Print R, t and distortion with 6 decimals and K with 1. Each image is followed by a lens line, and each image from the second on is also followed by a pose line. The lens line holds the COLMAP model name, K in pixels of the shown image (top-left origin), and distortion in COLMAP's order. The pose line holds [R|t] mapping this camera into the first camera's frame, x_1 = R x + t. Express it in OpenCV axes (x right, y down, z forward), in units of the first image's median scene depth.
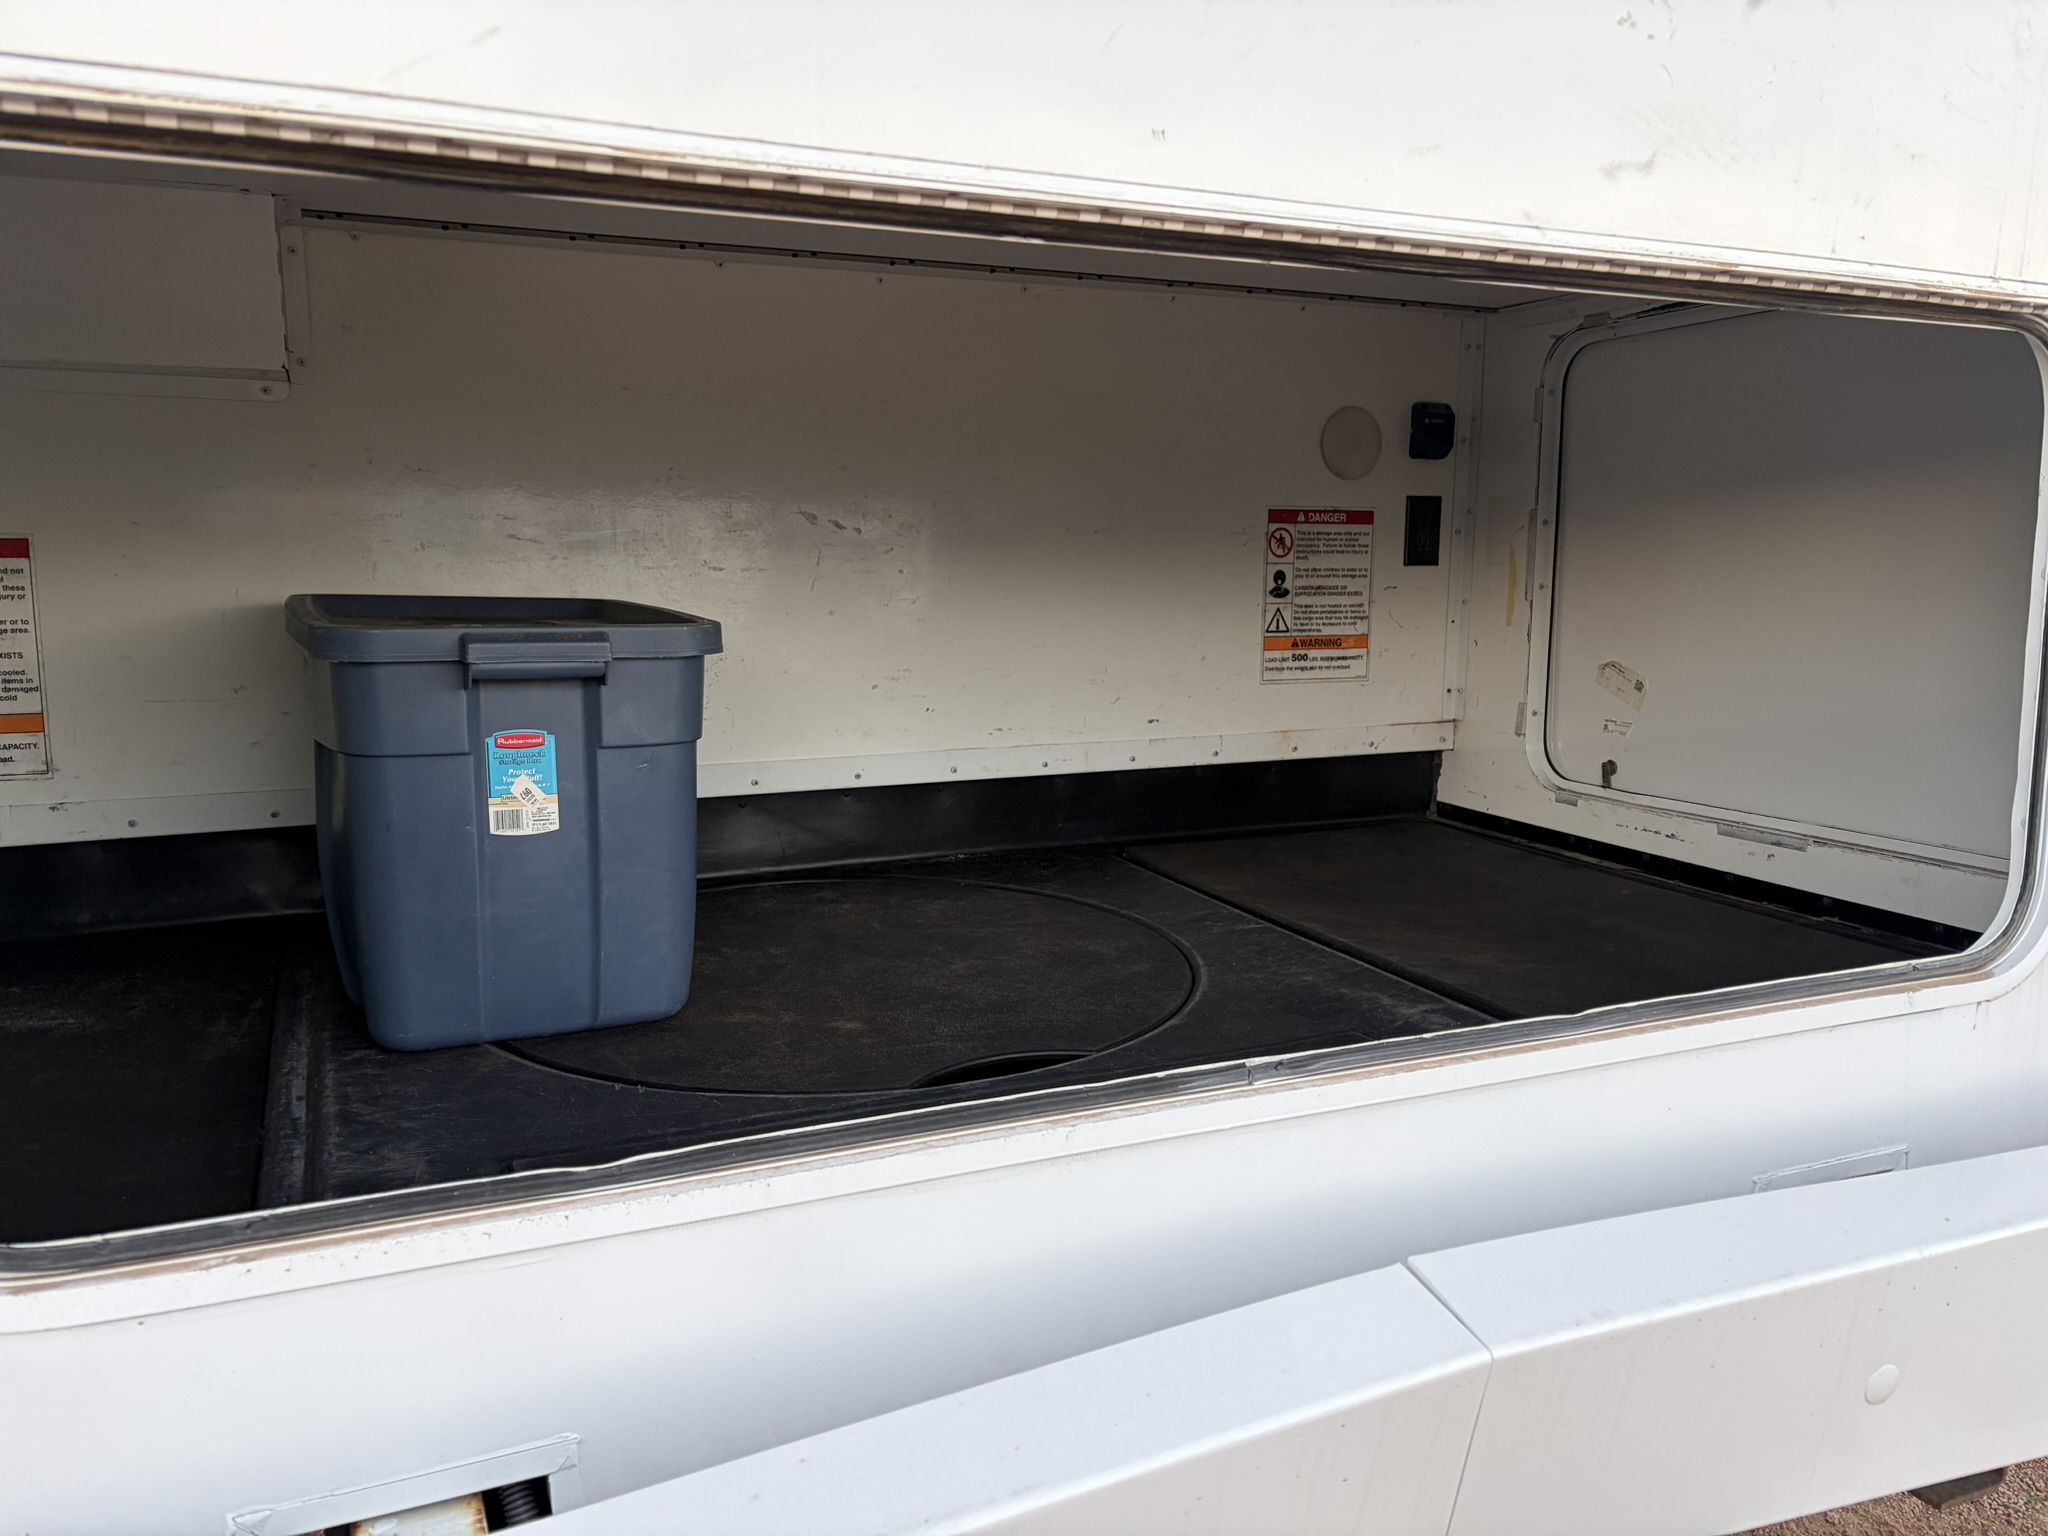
lens RADIAL K [[1539.5, 0, 1028.1], [0, 1539.5, 786.7], [0, 0, 1]] dist [0.059554, -0.024103]
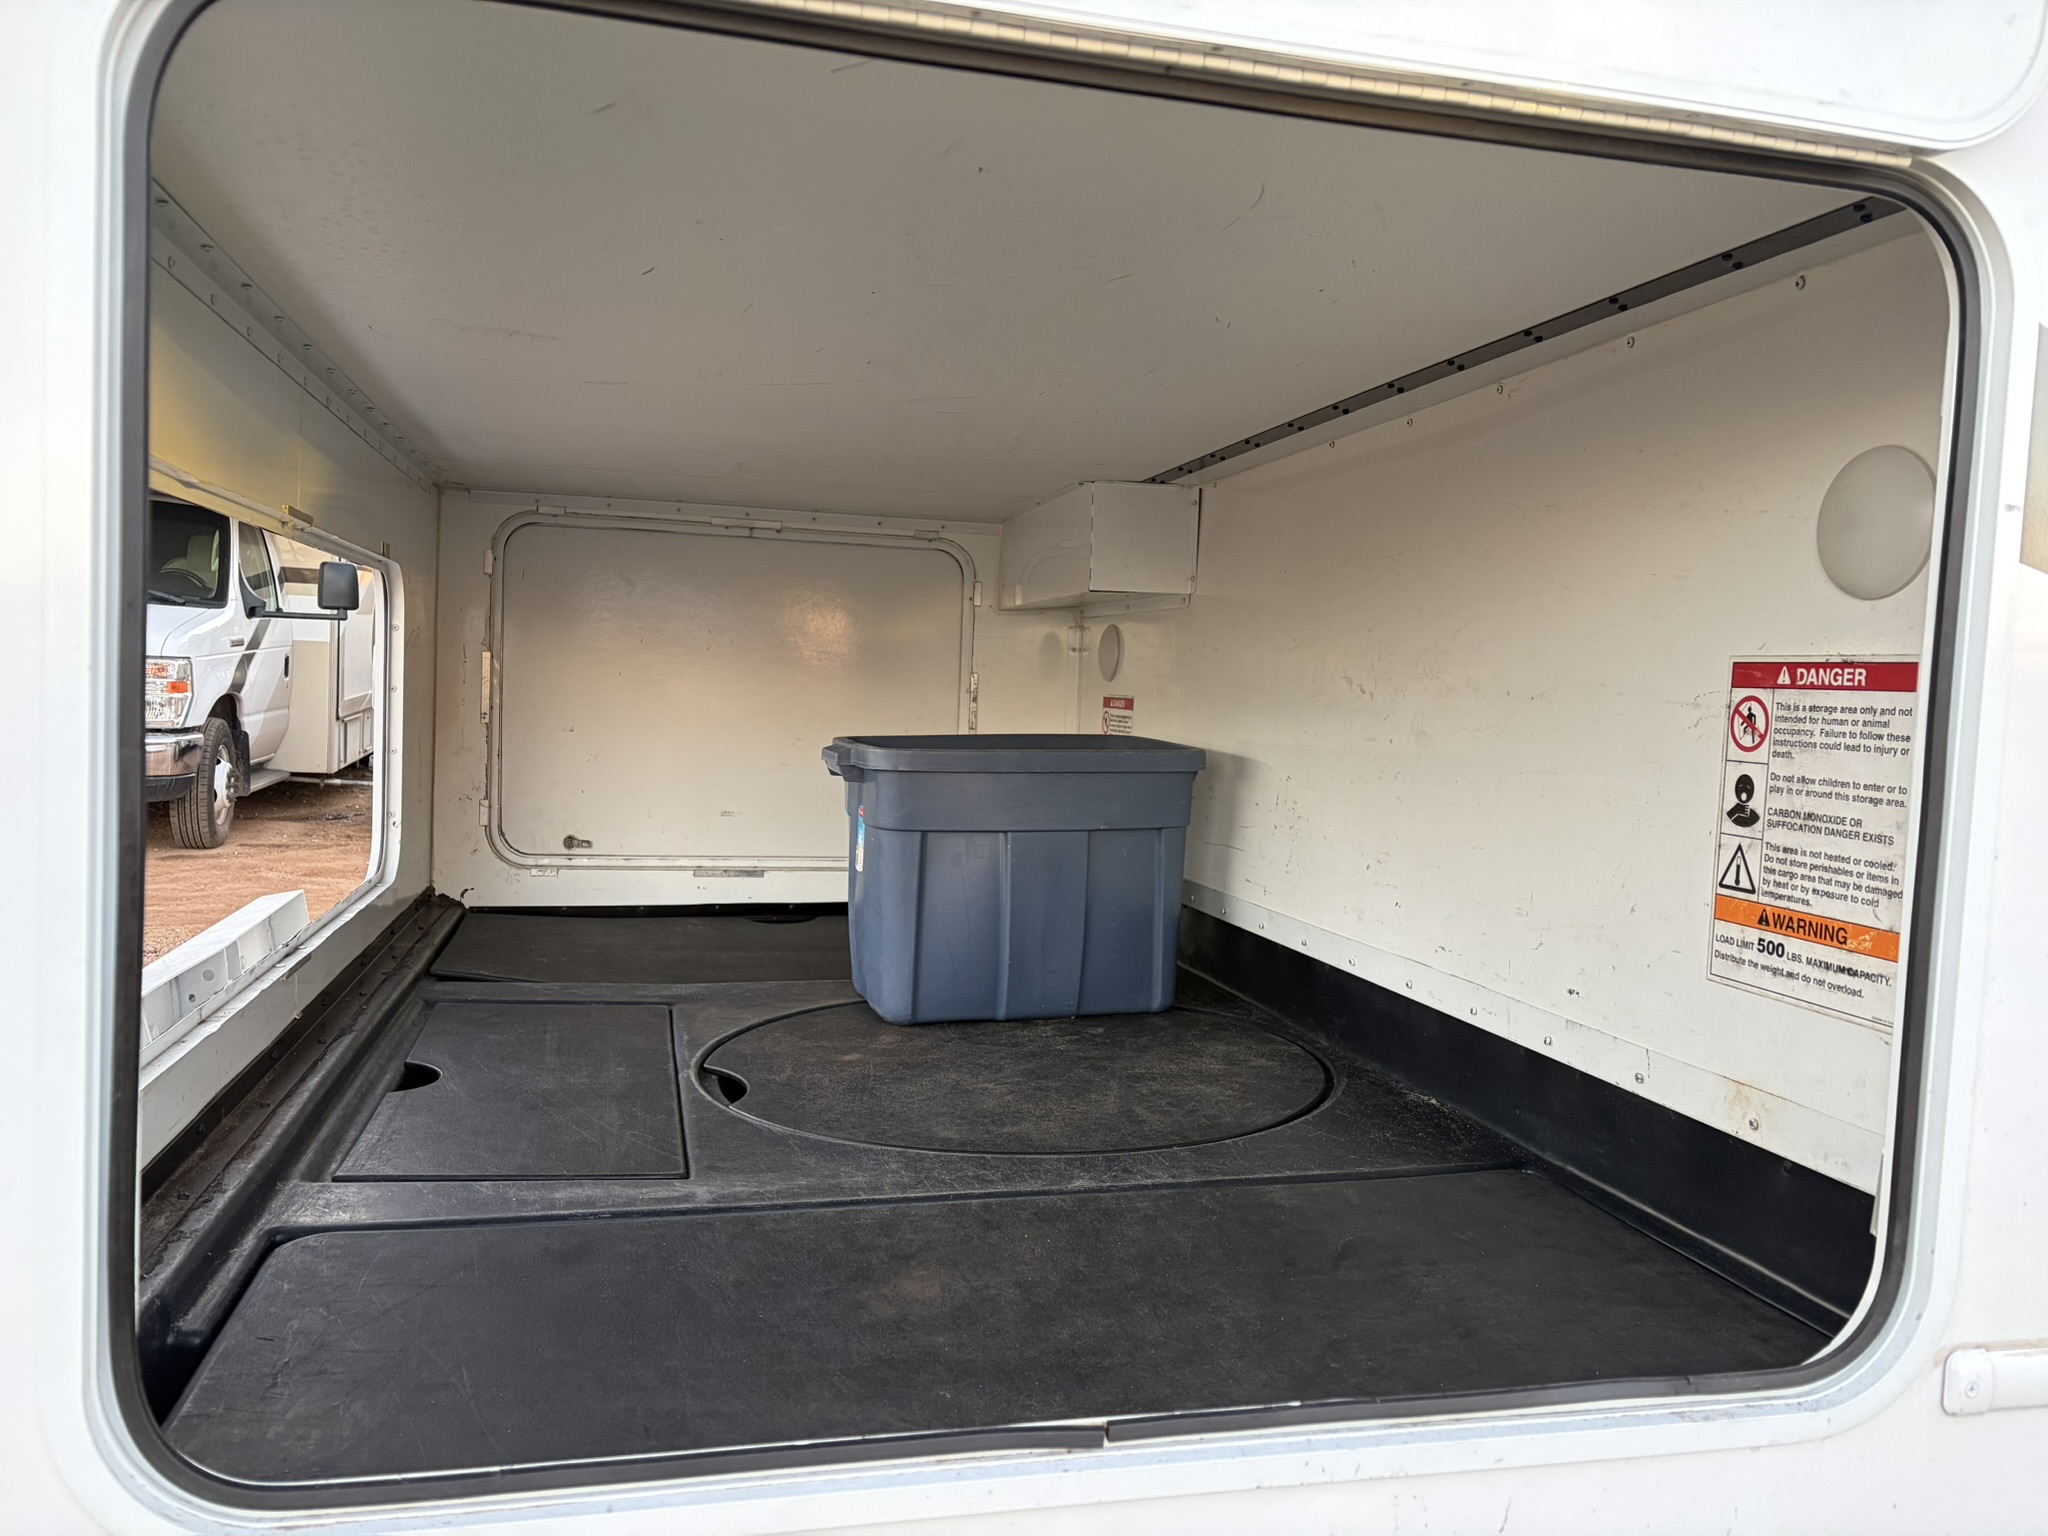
lens RADIAL K [[1539.5, 0, 1032.1], [0, 1539.5, 755.5], [0, 0, 1]] dist [0.059554, -0.024103]
pose [[-0.166865, 0.035650, -0.985335, 0.728530], [-0.188896, 0.979679, 0.067435, -0.135919], [0.967716, 0.197378, -0.156740, 0.841289]]
